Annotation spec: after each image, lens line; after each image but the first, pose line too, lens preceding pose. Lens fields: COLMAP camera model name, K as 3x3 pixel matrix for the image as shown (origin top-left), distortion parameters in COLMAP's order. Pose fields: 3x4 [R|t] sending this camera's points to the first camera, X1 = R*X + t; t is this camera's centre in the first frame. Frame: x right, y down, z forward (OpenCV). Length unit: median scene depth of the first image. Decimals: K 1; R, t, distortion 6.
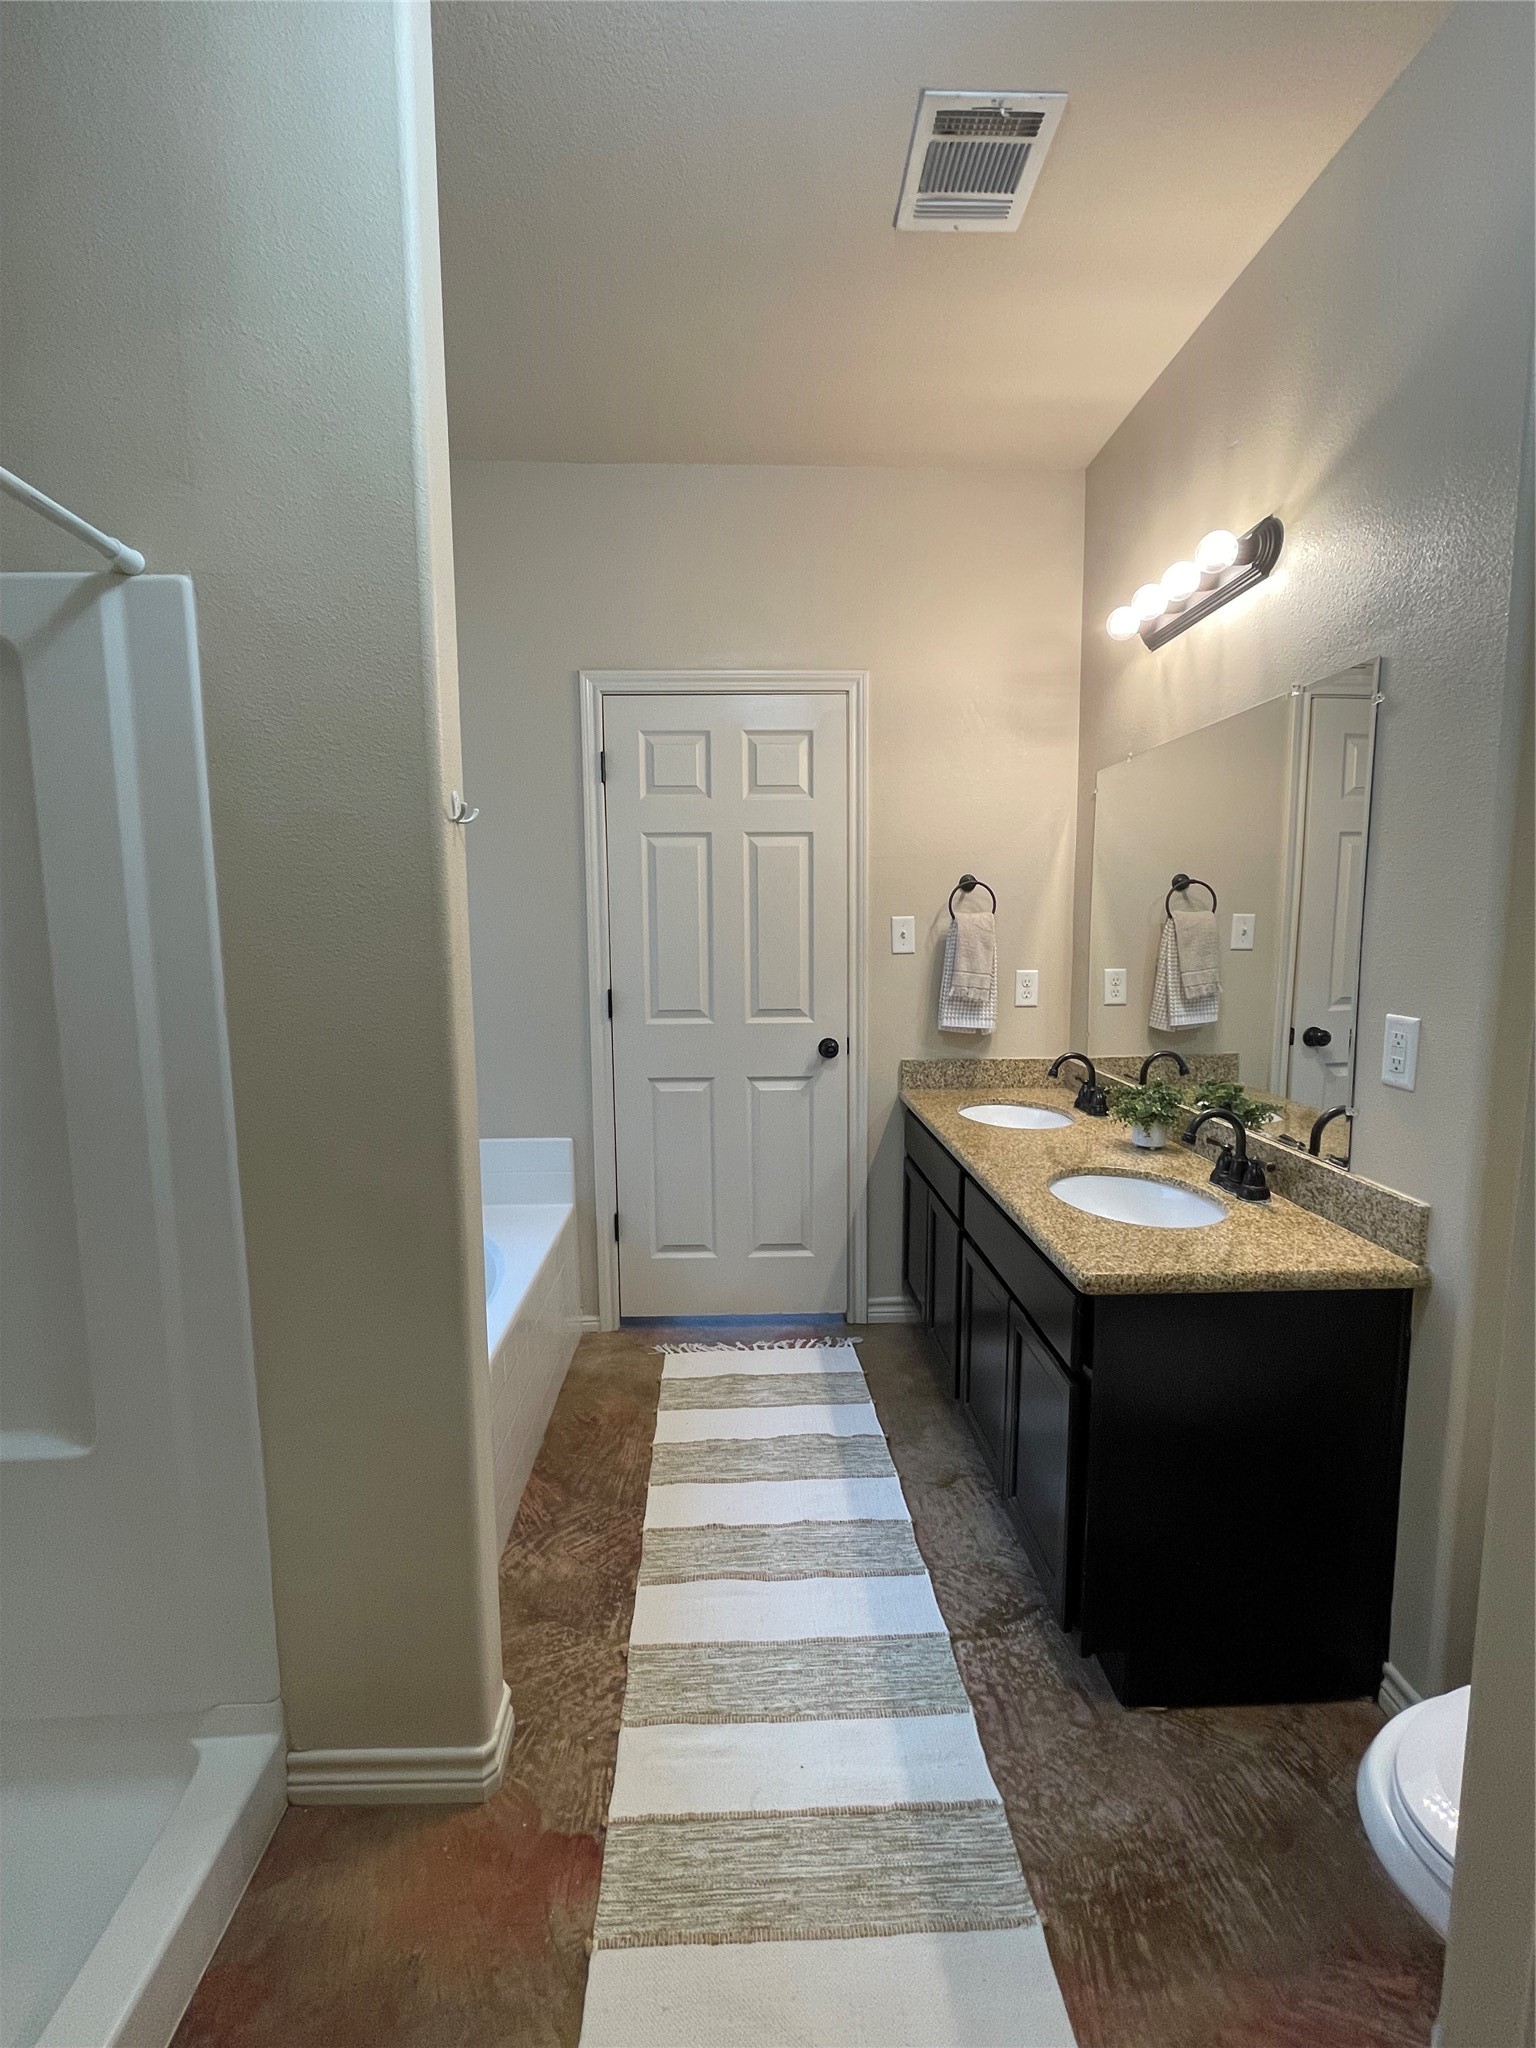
lens RADIAL K [[900.8, 0, 763.9], [0, 900.8, 1028.3], [0, 0, 1]] dist [-0.001915, -0.000012]
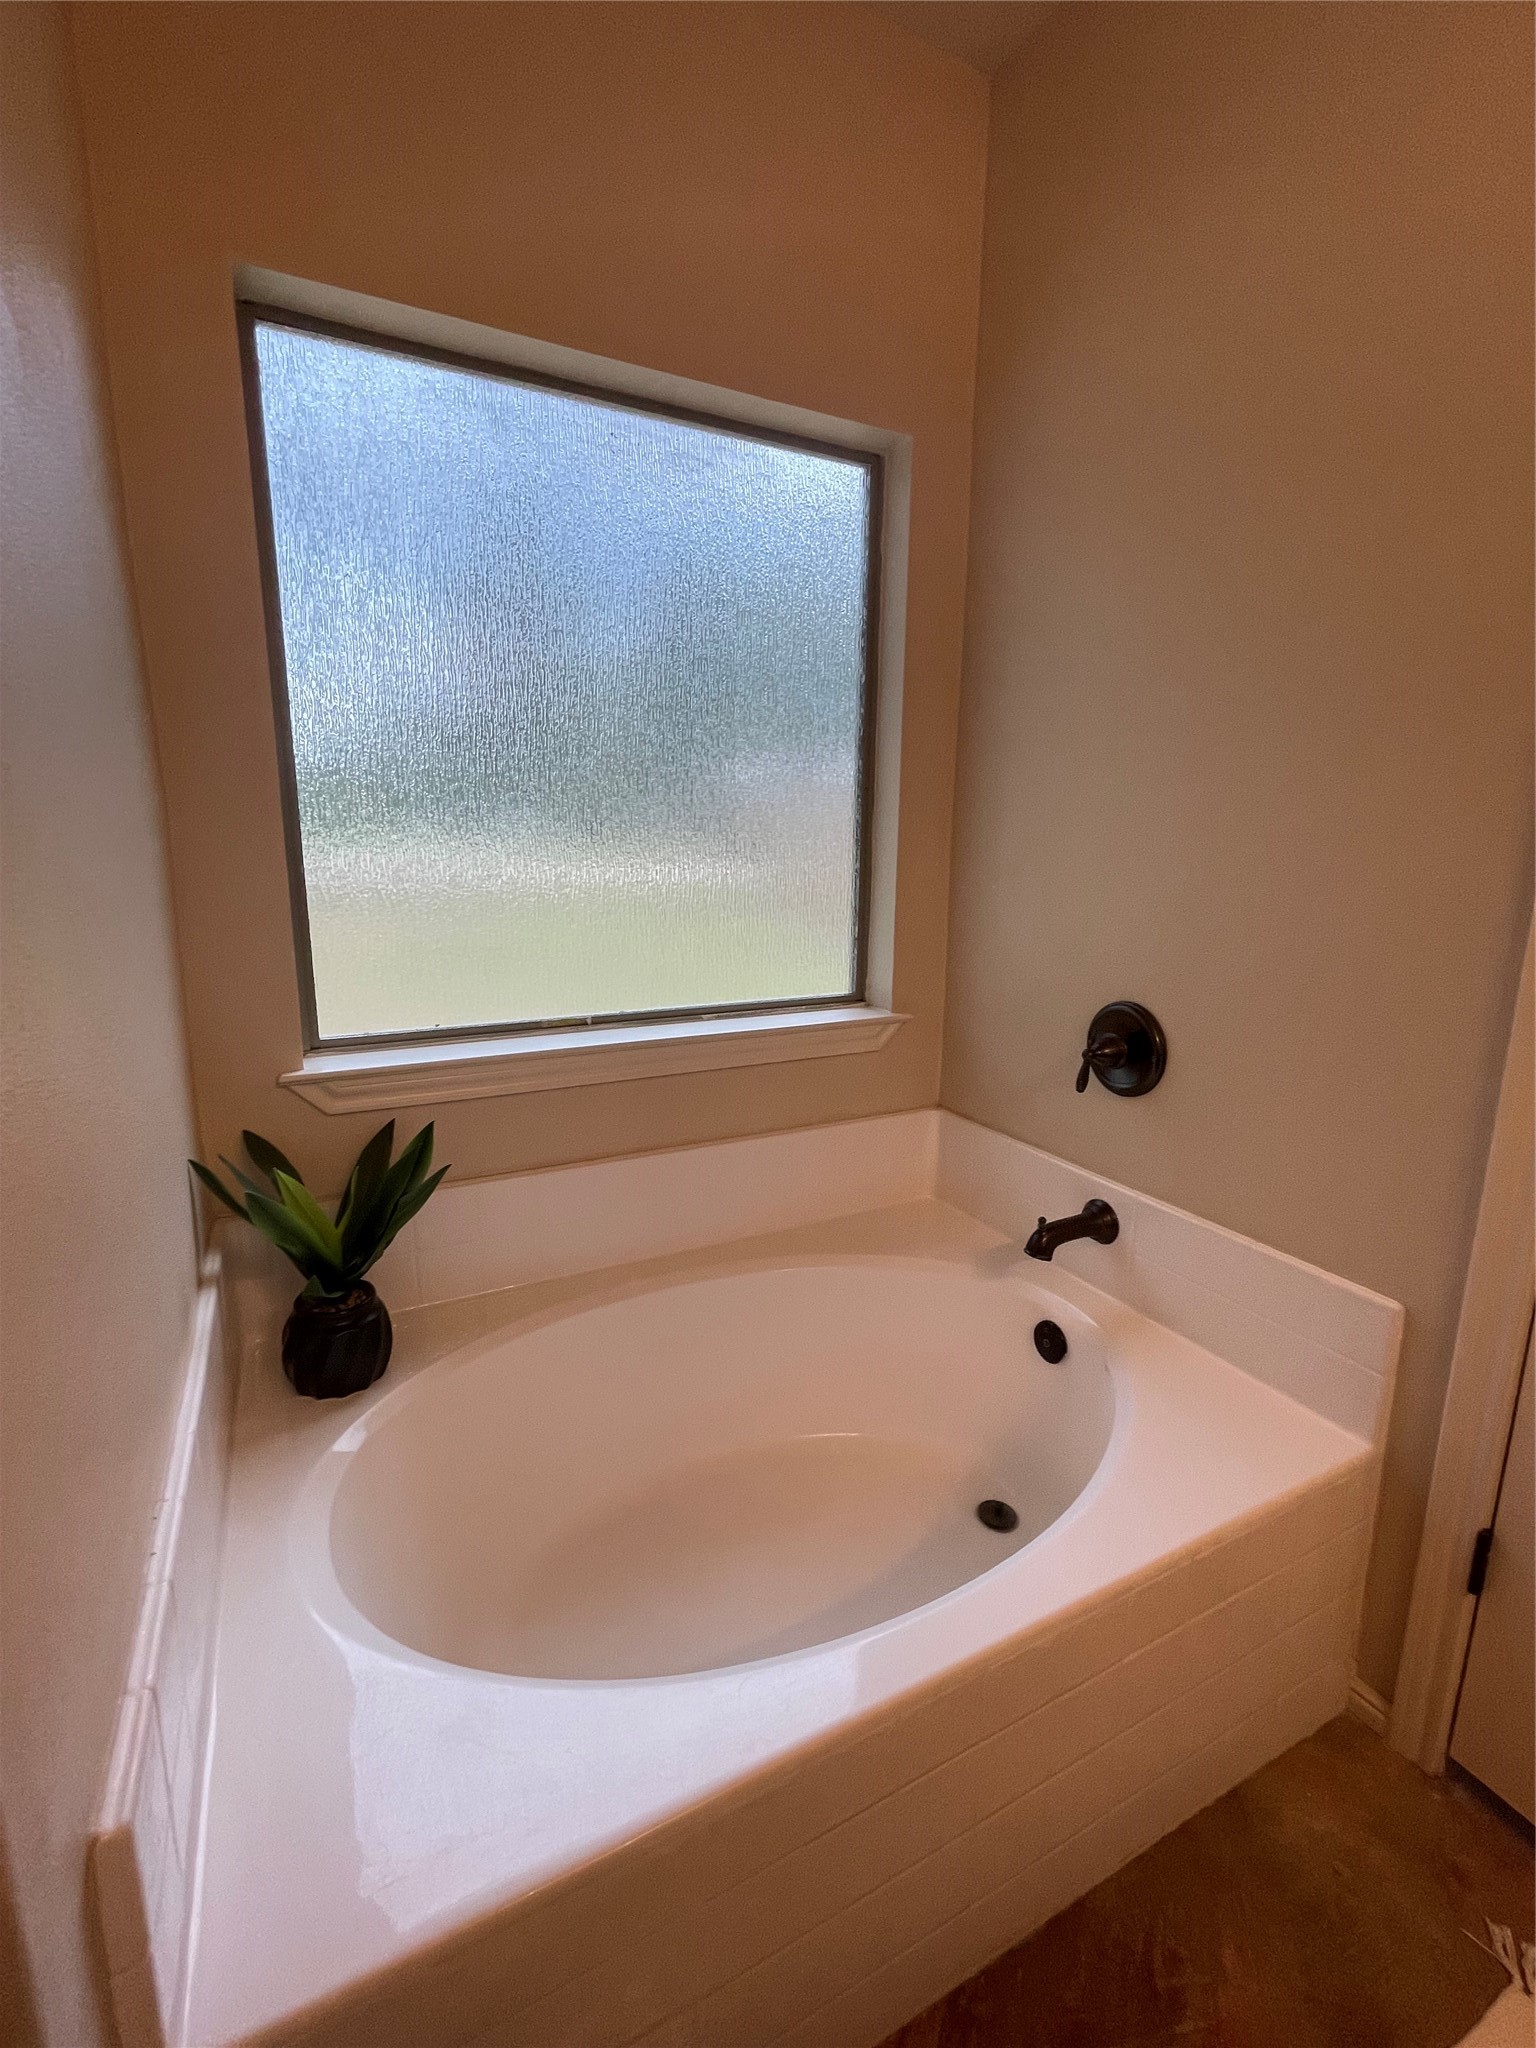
lens RADIAL K [[900.8, 0, 766.9], [0, 900.8, 1024.8], [0, 0, 1]] dist [-0.001915, -0.000012]
pose [[0.428002, 0.187397, -0.884136, 0.010938], [-0.112659, 0.981699, 0.153539, -0.041004], [0.896729, 0.033891, 0.441281, 0.531594]]
